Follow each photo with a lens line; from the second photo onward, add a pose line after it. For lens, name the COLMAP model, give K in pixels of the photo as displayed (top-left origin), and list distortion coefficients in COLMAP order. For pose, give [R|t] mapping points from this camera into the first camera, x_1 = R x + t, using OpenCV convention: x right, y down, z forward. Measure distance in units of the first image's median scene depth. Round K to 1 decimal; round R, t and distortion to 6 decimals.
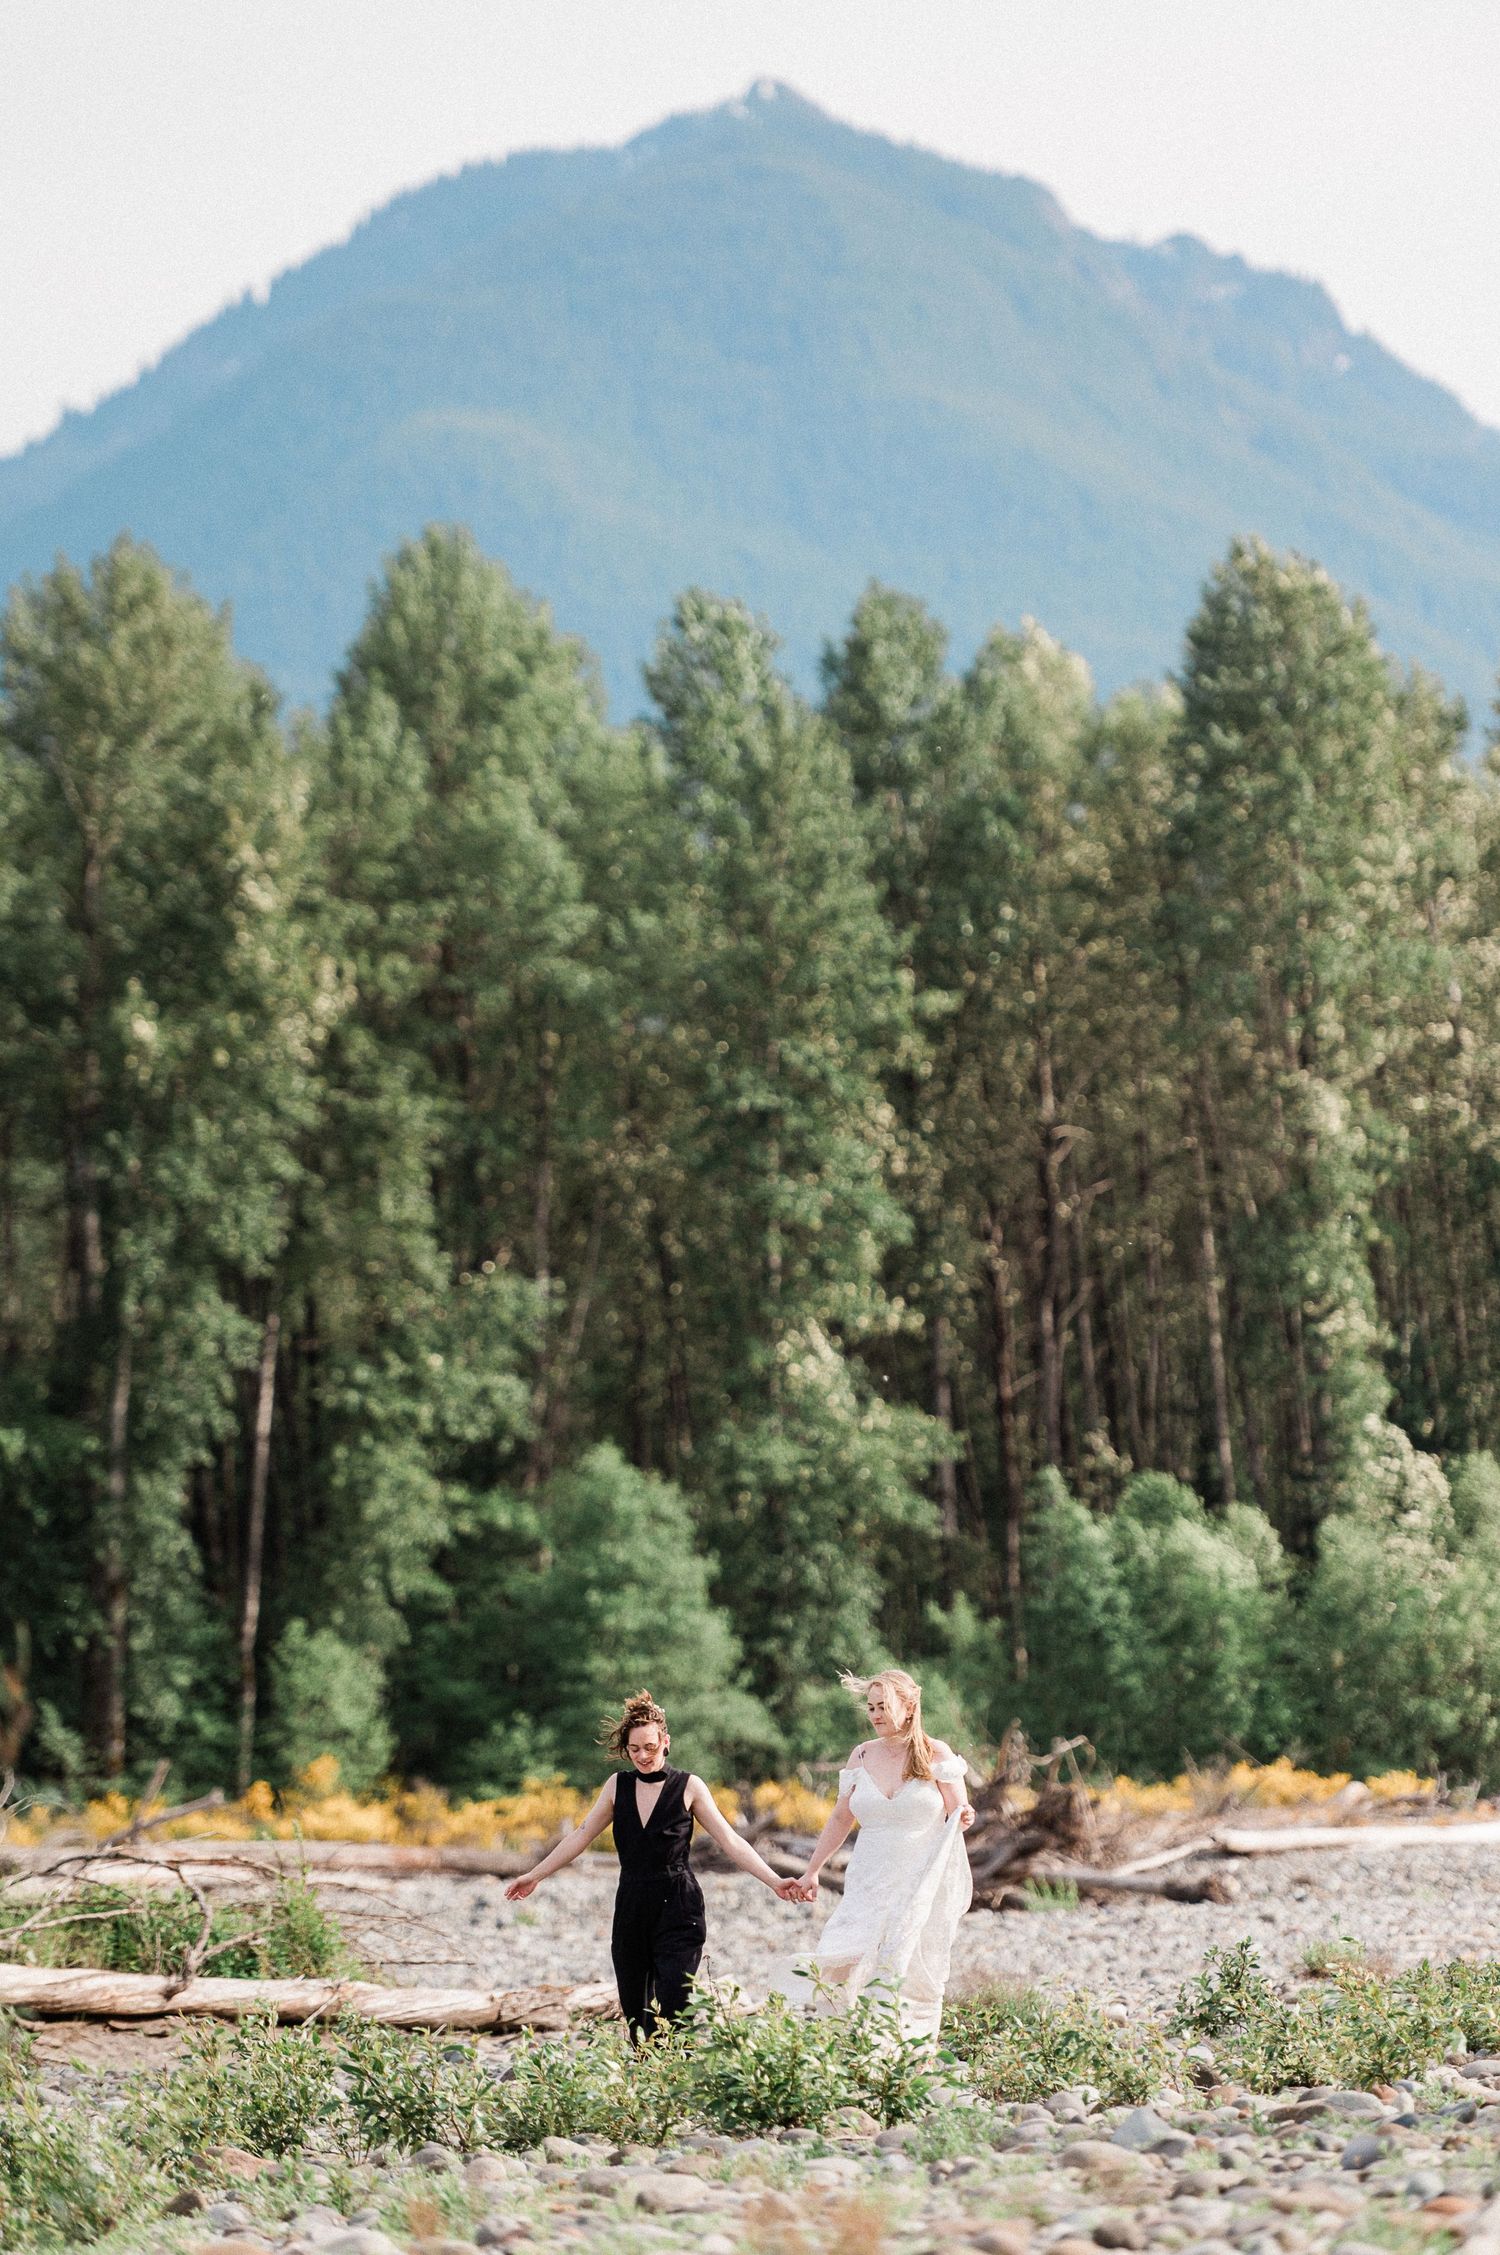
lens RADIAL K [[11433.5, 0, 751.2], [0, 11433.5, 1122.4], [0, 0, 1]] dist [1.787060, 0.000000]
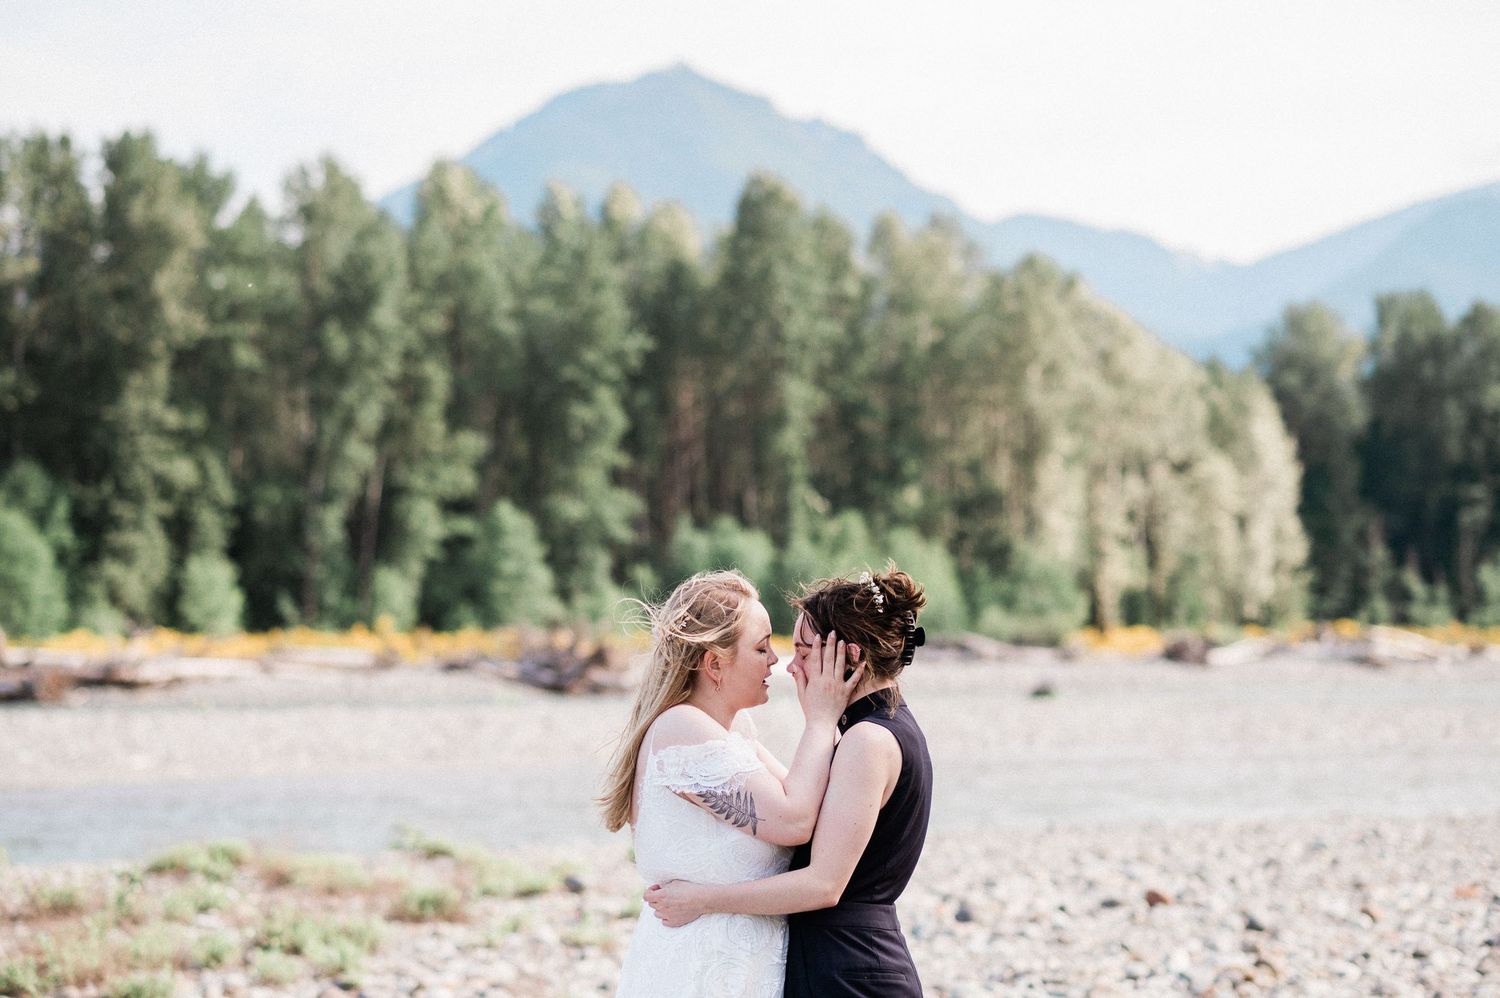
lens RADIAL K [[3600.8, 0, 749.9], [0, 3600.8, 498.6], [0, 0, 1]] dist [-0.250498, 0.000000]
pose [[0.999384, 0.031854, 0.014755, 0.031032], [-0.032208, 0.999183, 0.024402, 0.005223], [-0.013966, -0.024862, 0.999593, 0.175419]]
